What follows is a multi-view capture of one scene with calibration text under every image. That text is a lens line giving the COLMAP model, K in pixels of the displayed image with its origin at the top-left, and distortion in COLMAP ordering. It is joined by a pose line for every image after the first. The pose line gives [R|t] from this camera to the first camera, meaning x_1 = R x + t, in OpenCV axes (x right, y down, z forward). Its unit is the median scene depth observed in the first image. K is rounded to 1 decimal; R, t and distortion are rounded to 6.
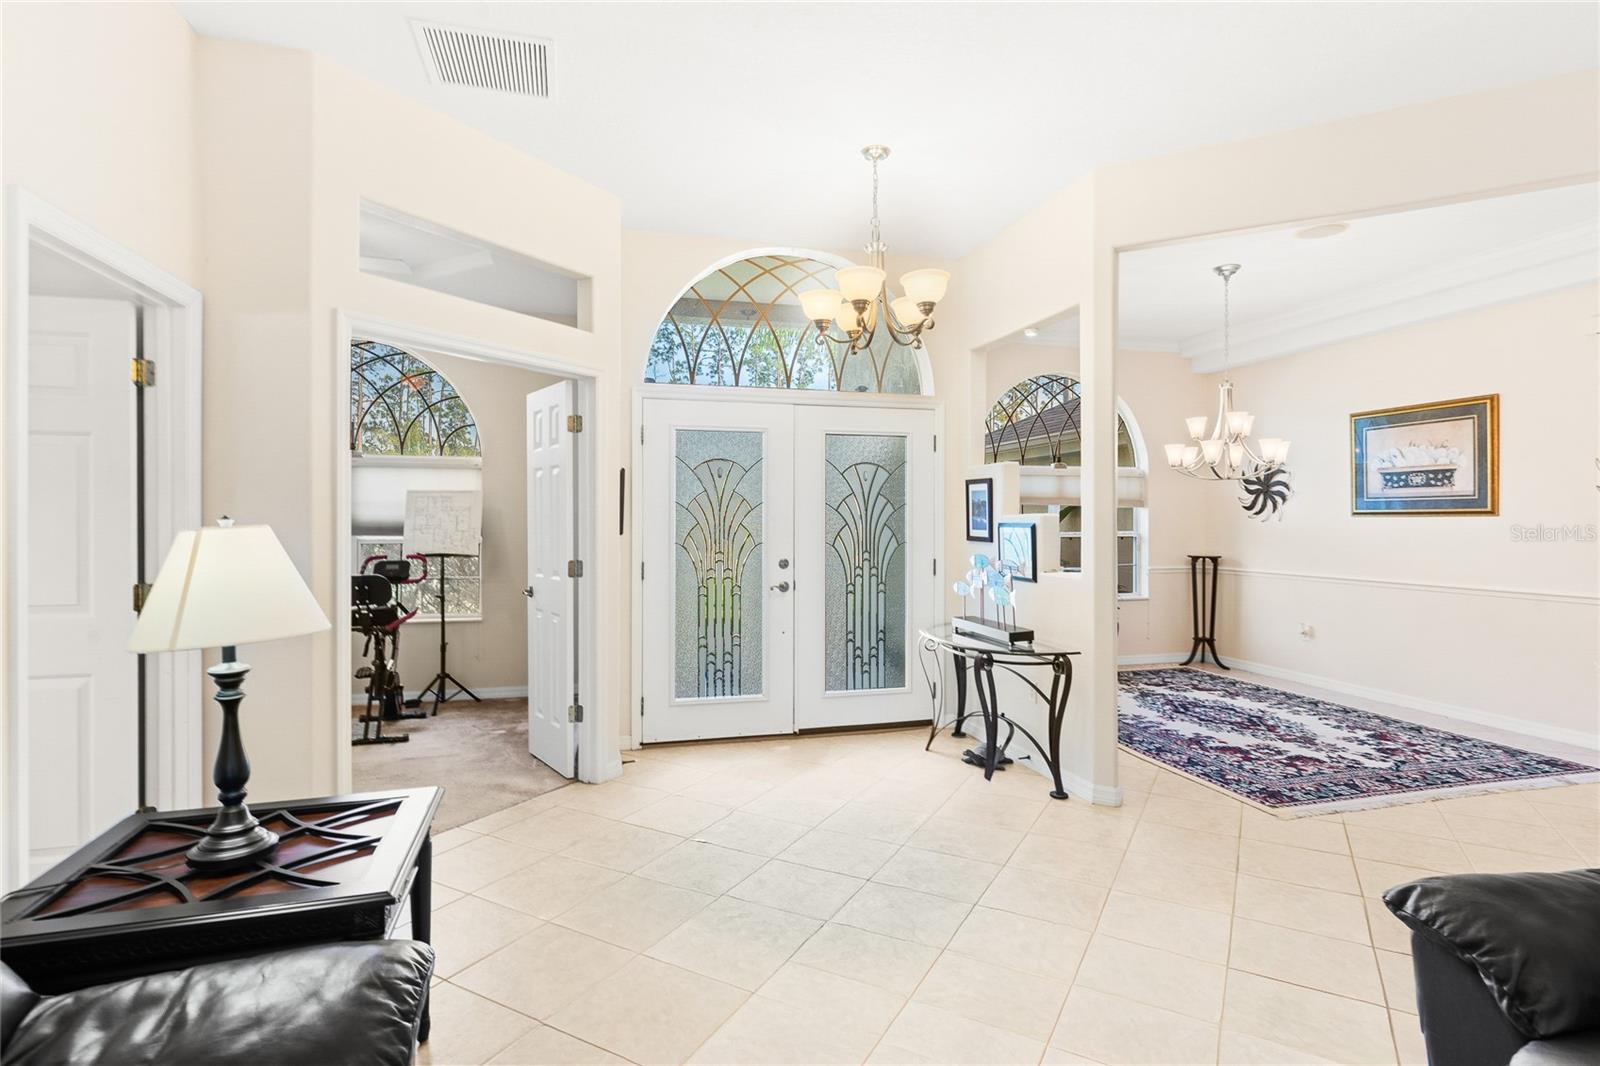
lens RADIAL K [[807.0, 0, 804.5], [0, 807.0, 534.1], [0, 0, 1]] dist [0.002671, 0.000208]
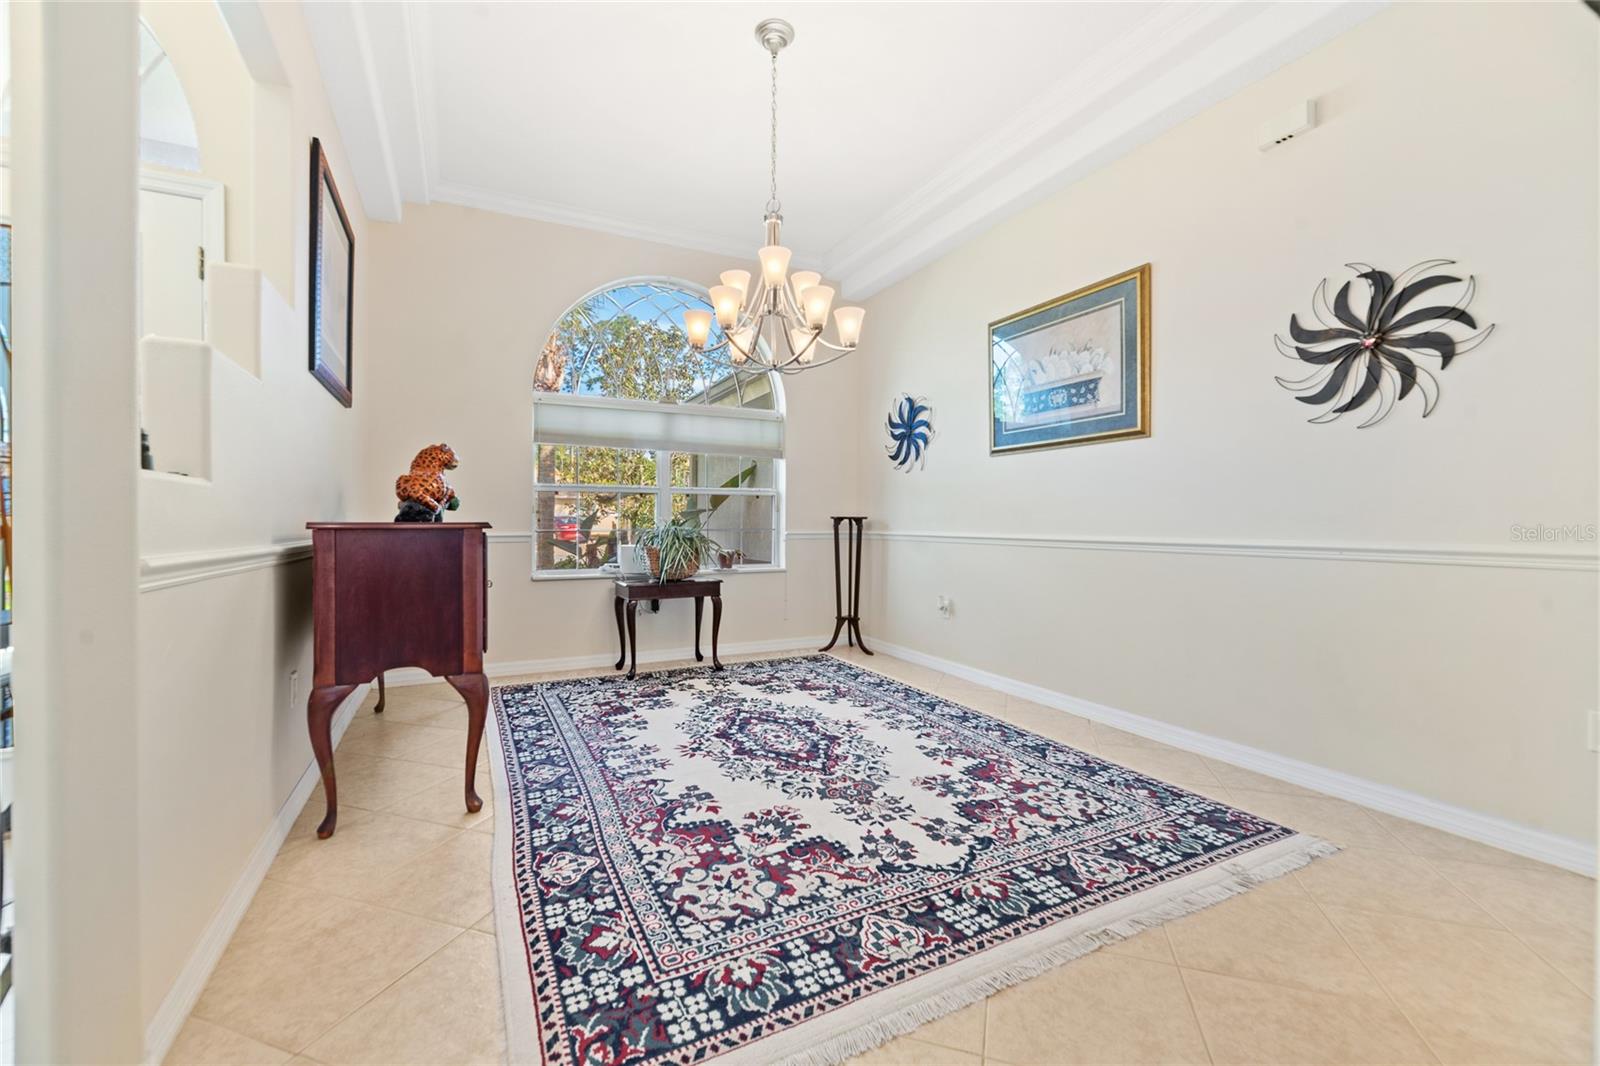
lens RADIAL K [[650.3, 0, 804.2], [0, 650.3, 539.1], [0, 0, 1]] dist [-0.002180, 0.000004]
pose [[0.981228, -0.003613, 0.192819, 0.430702], [0.001918, 0.999958, 0.008975, 0.057792], [-0.192844, -0.008437, 0.981193, 0.477224]]
